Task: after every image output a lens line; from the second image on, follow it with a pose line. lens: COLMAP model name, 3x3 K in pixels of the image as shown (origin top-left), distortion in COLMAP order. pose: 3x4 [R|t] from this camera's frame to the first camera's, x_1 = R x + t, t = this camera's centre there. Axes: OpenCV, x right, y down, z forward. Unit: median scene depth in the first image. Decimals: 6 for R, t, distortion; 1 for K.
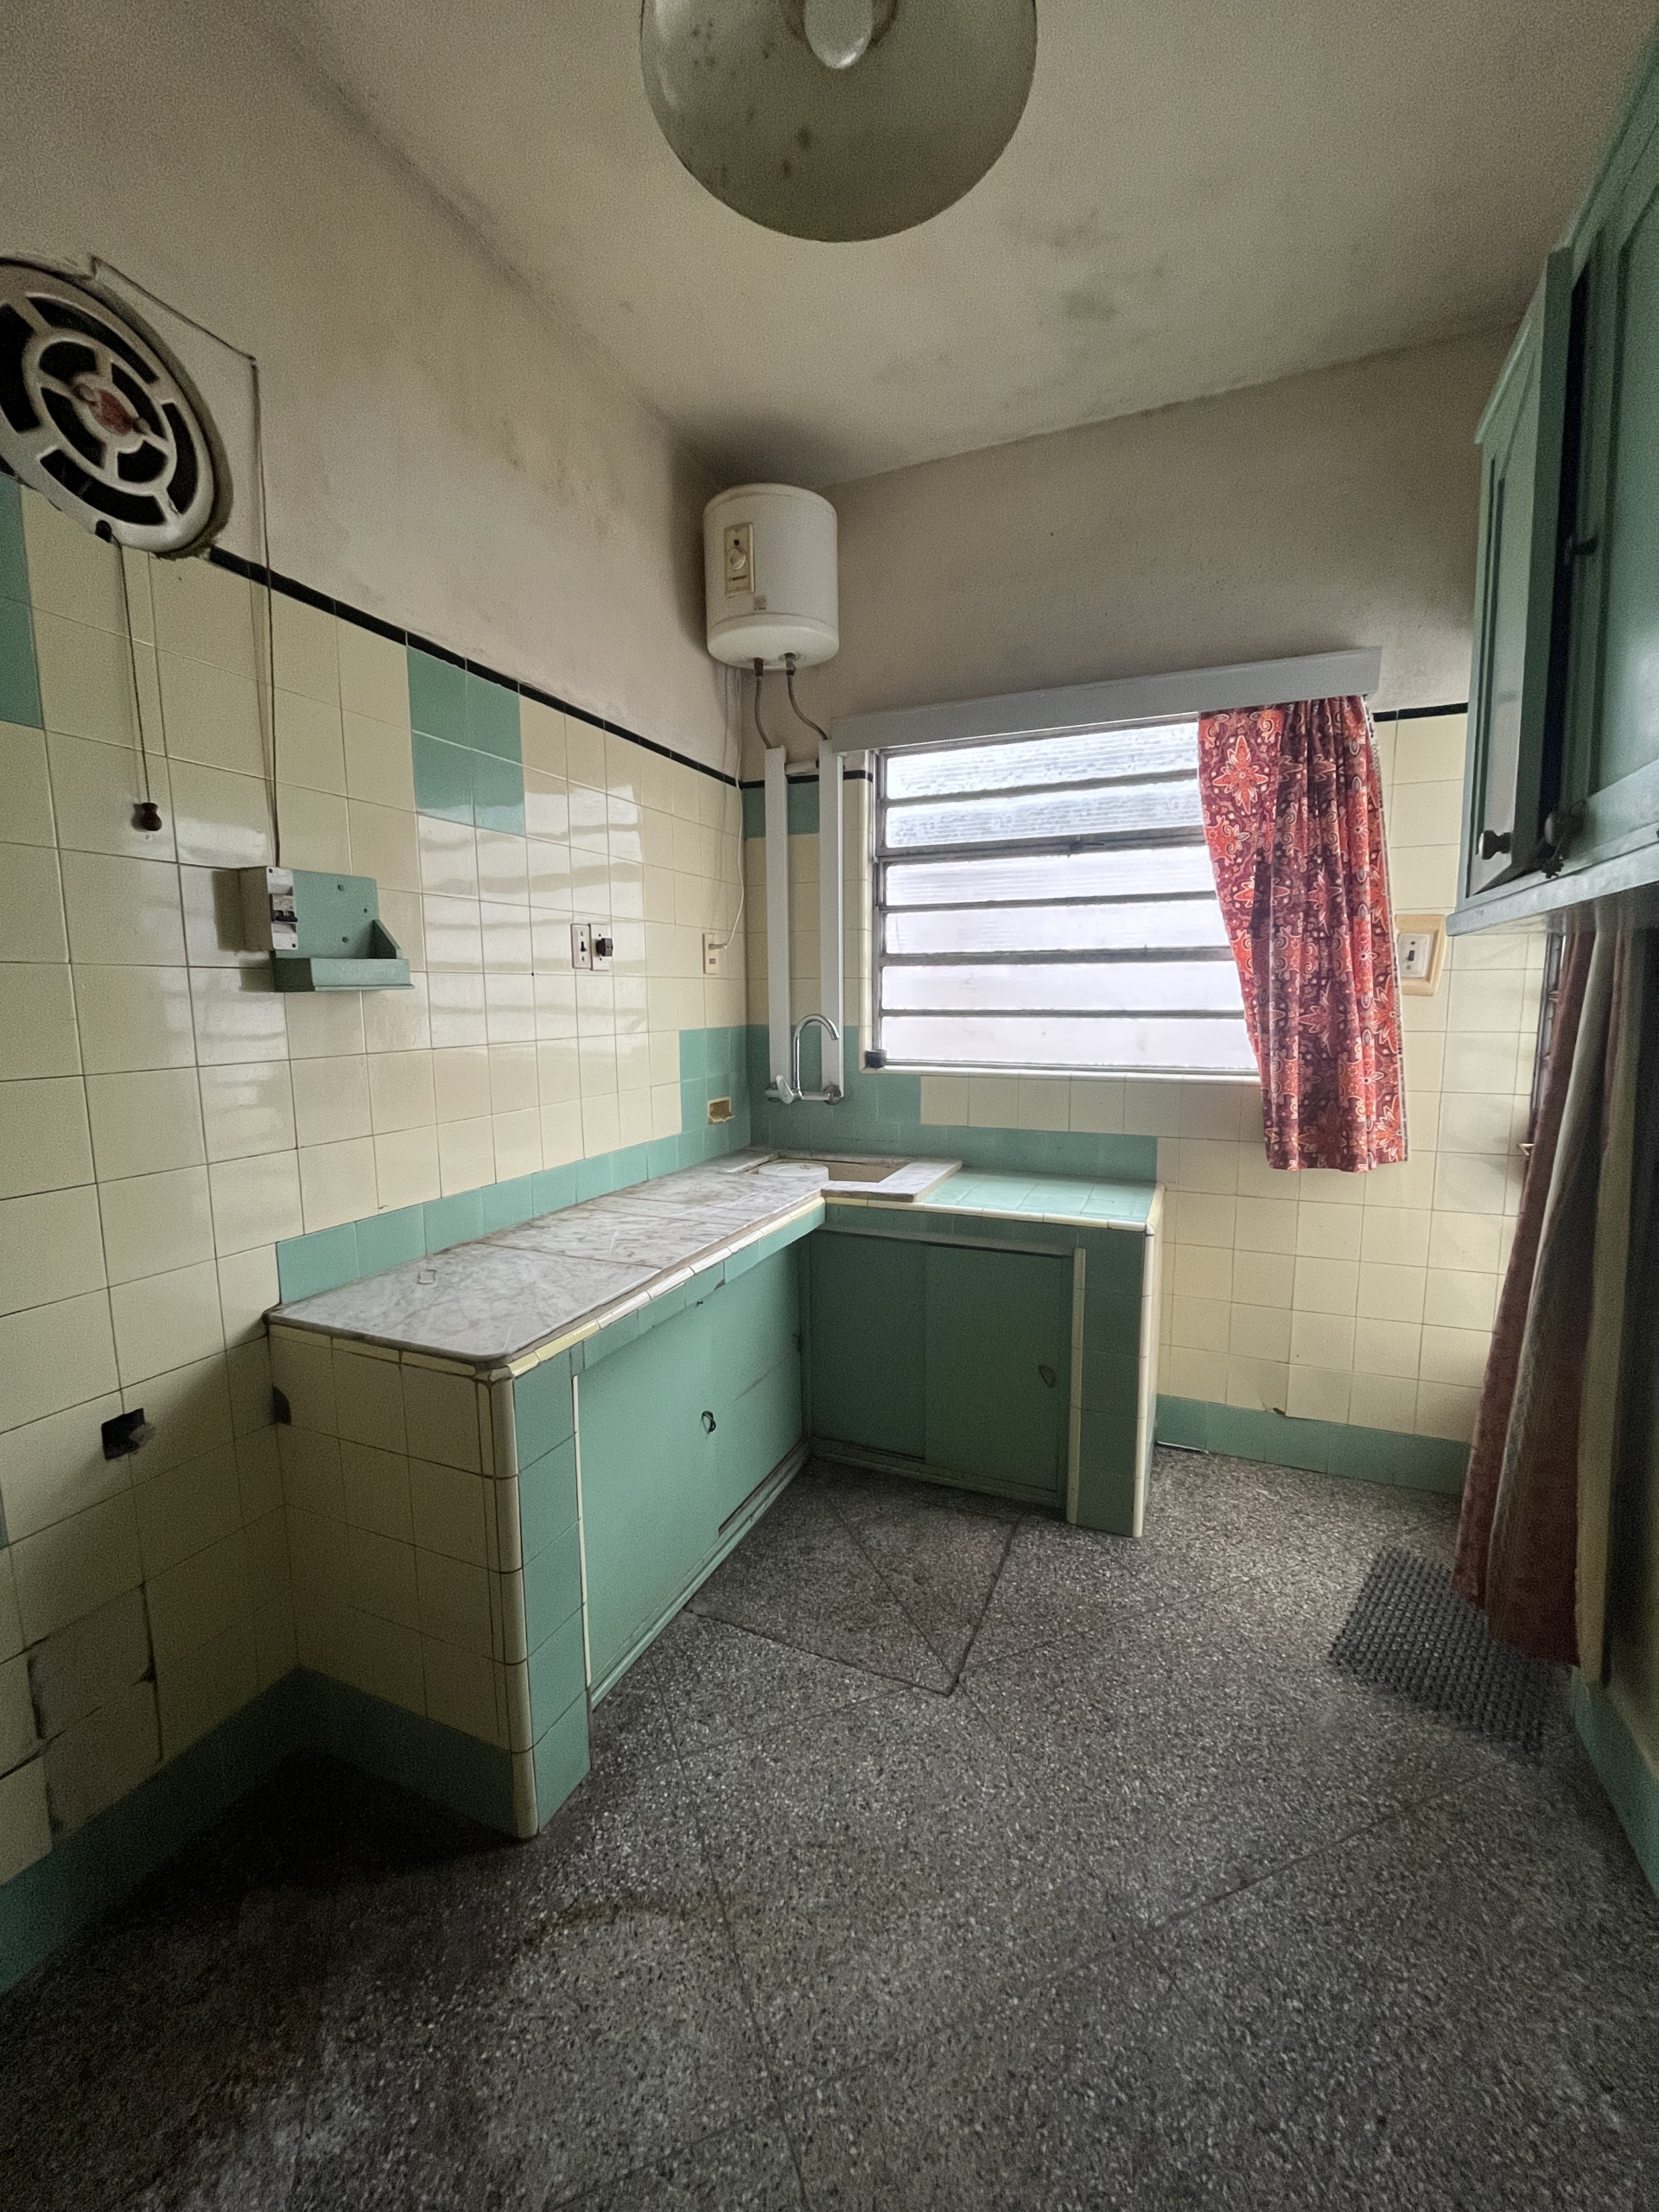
lens RADIAL K [[897.0, 0, 827.8], [0, 897.0, 1100.2], [0, 0, 1]] dist [-0.002202, -0.000109]
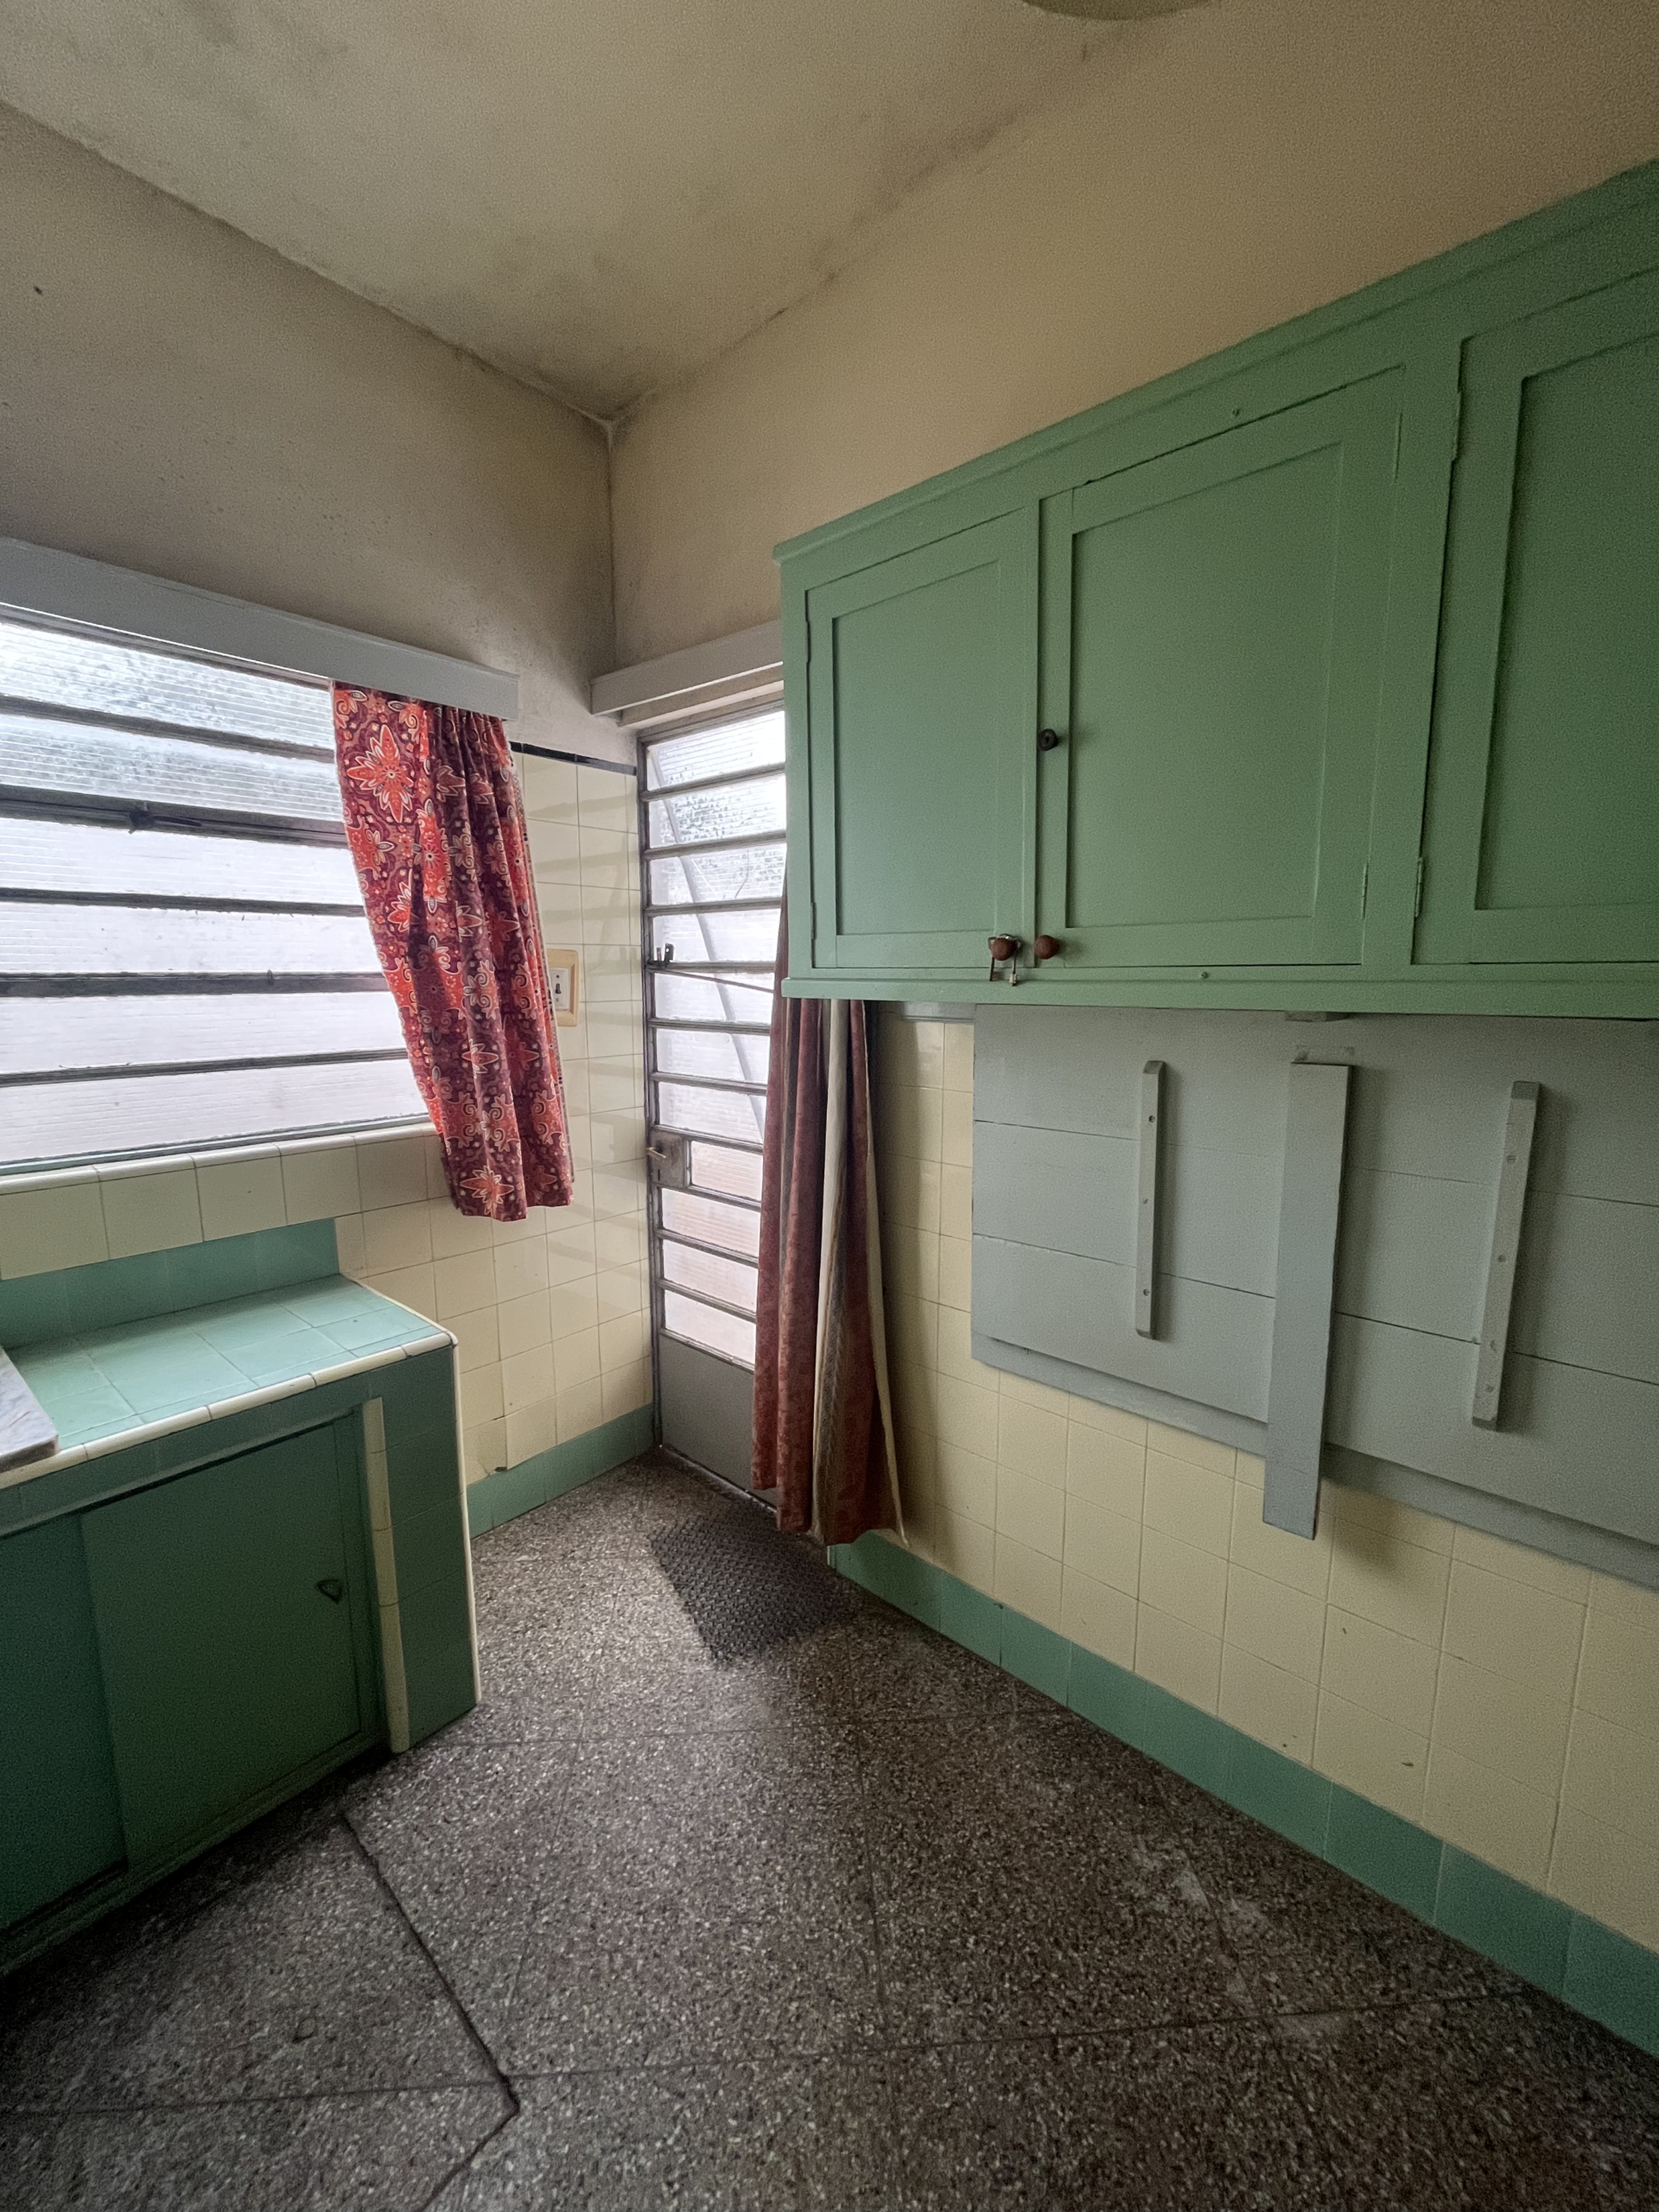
lens RADIAL K [[897.0, 0, 821.3], [0, 897.0, 1101.6], [0, 0, 1]] dist [-0.002202, -0.000109]
pose [[0.309091, -0.134465, 0.941478, -0.257693], [0.109305, 0.988417, 0.105283, -0.109816], [-0.944730, 0.070366, 0.320209, 0.394646]]
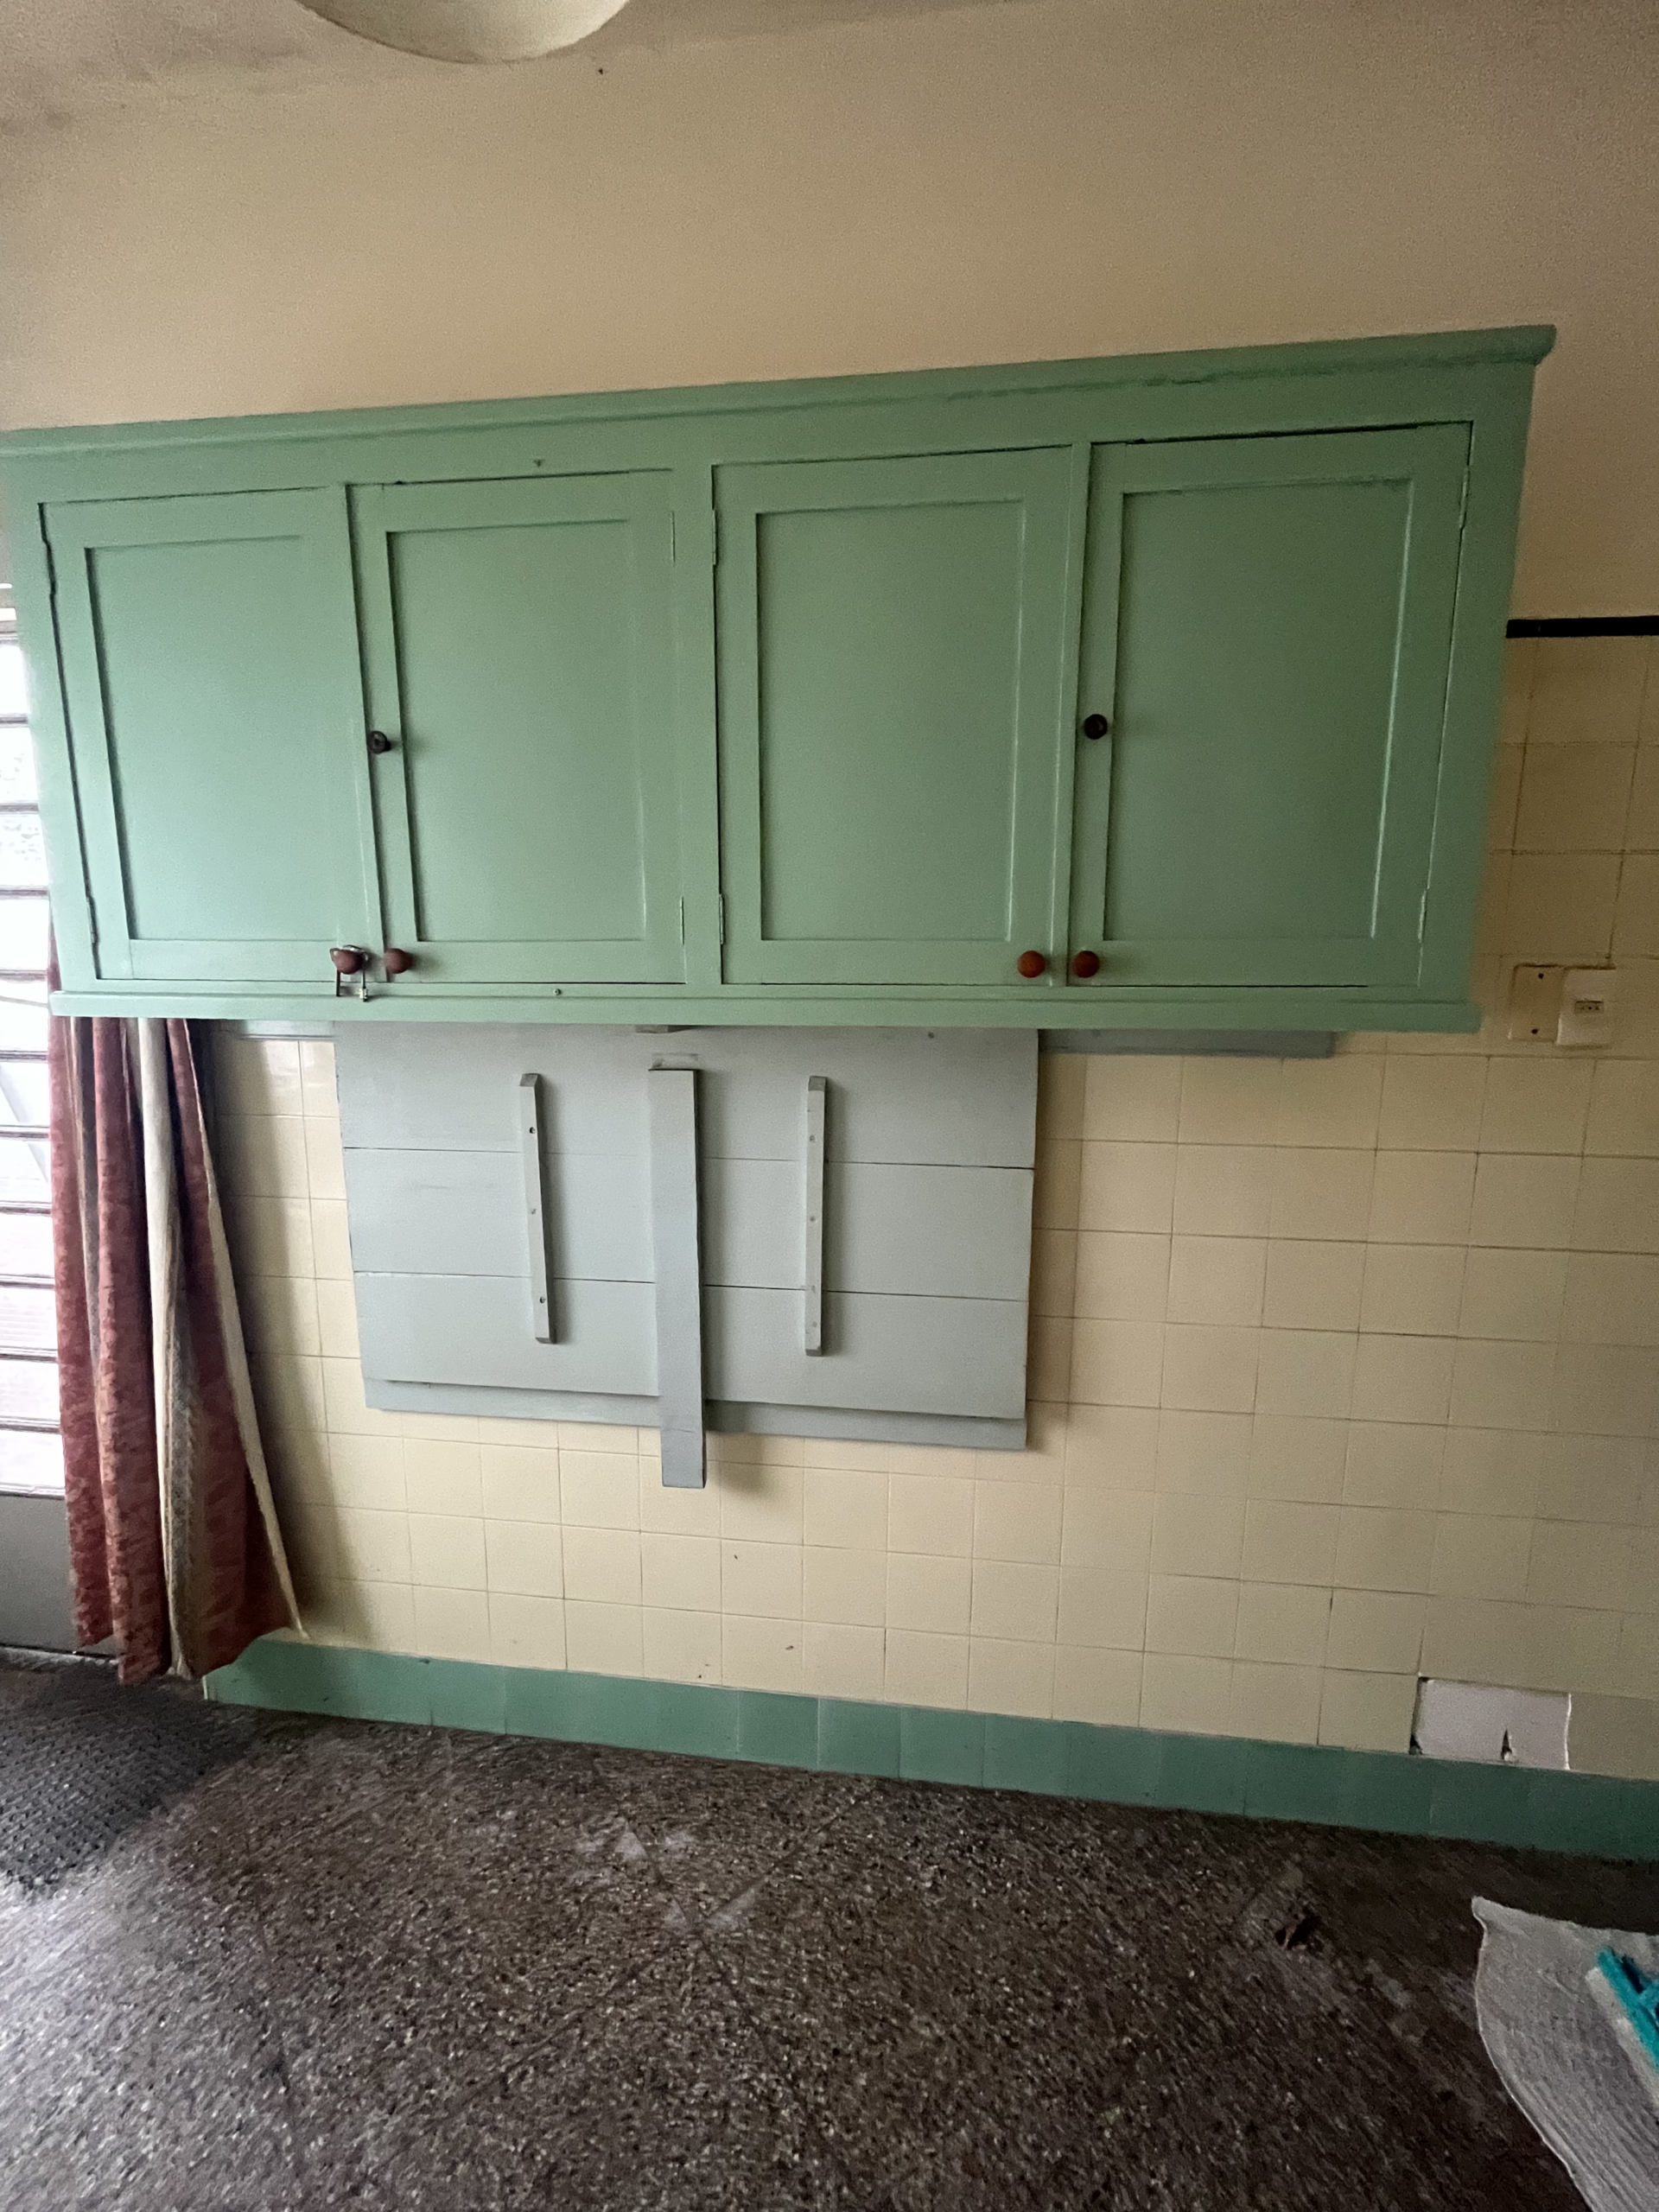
lens RADIAL K [[897.0, 0, 821.9], [0, 897.0, 1105.8], [0, 0, 1]] dist [-0.002202, -0.000109]
pose [[-0.305543, -0.128881, 0.943416, -0.263586], [0.100056, 0.980966, 0.166416, -0.109859], [-0.946907, 0.145242, -0.286832, 0.363580]]
